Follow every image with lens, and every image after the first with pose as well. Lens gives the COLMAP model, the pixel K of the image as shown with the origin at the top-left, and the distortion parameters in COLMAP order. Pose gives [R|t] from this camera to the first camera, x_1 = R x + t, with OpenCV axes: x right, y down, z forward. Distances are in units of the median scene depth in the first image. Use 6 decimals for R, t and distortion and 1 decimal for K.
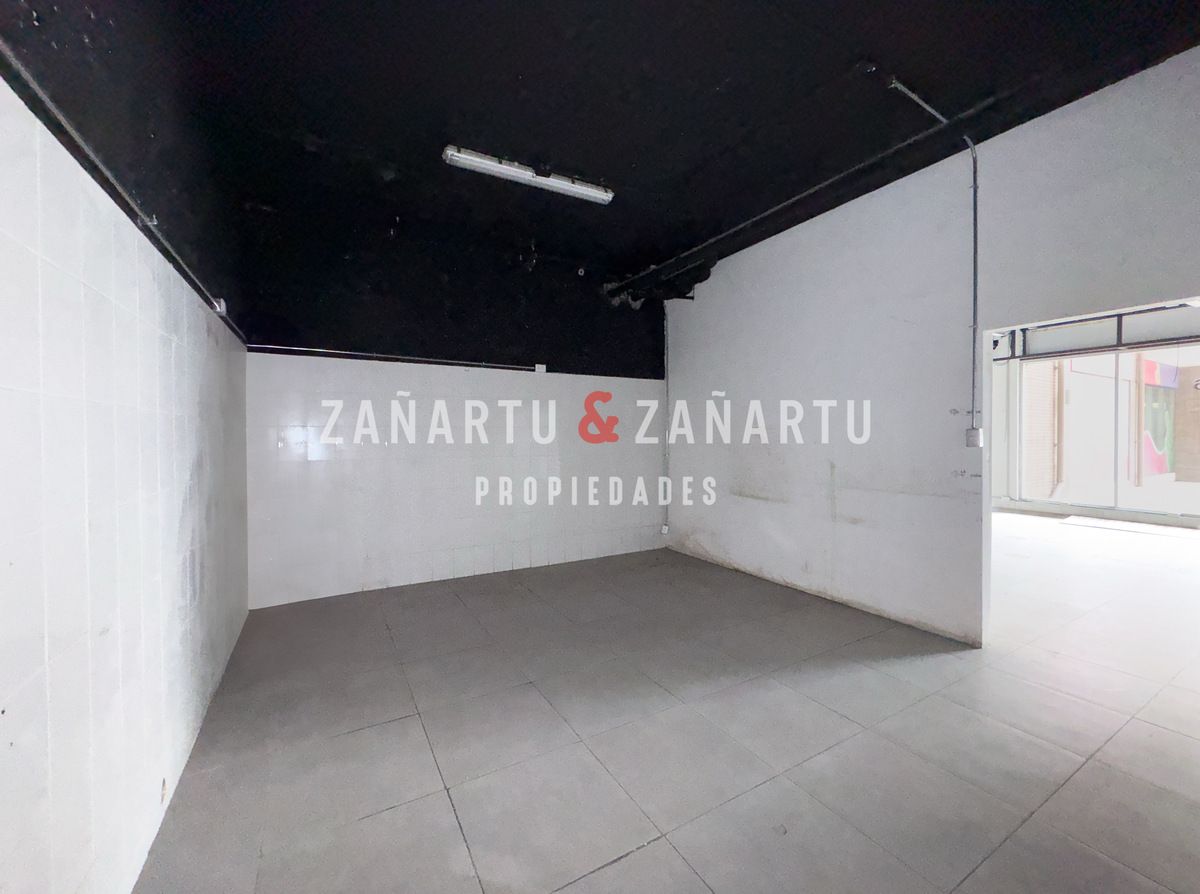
lens RADIAL K [[489.7, 0, 600.0], [0, 489.7, 447.0], [0, 0, 1]] dist [-0.000075, -0.000035]
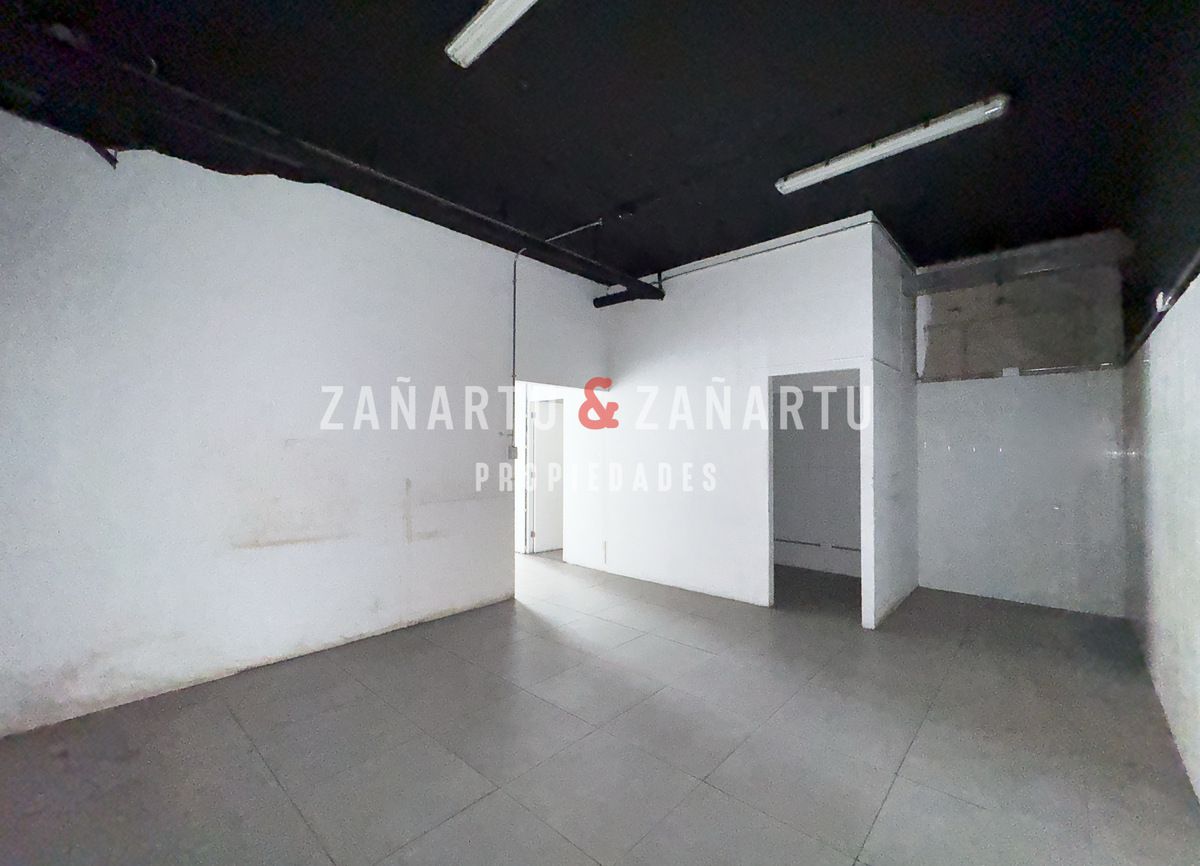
lens RADIAL K [[492.5, 0, 600.0], [0, 492.5, 433.0], [0, 0, 1]] dist [-0.000621, -0.000065]
pose [[-0.292458, 0.045585, 0.955191, -0.526929], [0.023852, 0.998900, -0.040368, -0.009985], [-0.955981, 0.010978, -0.293224, 0.897826]]
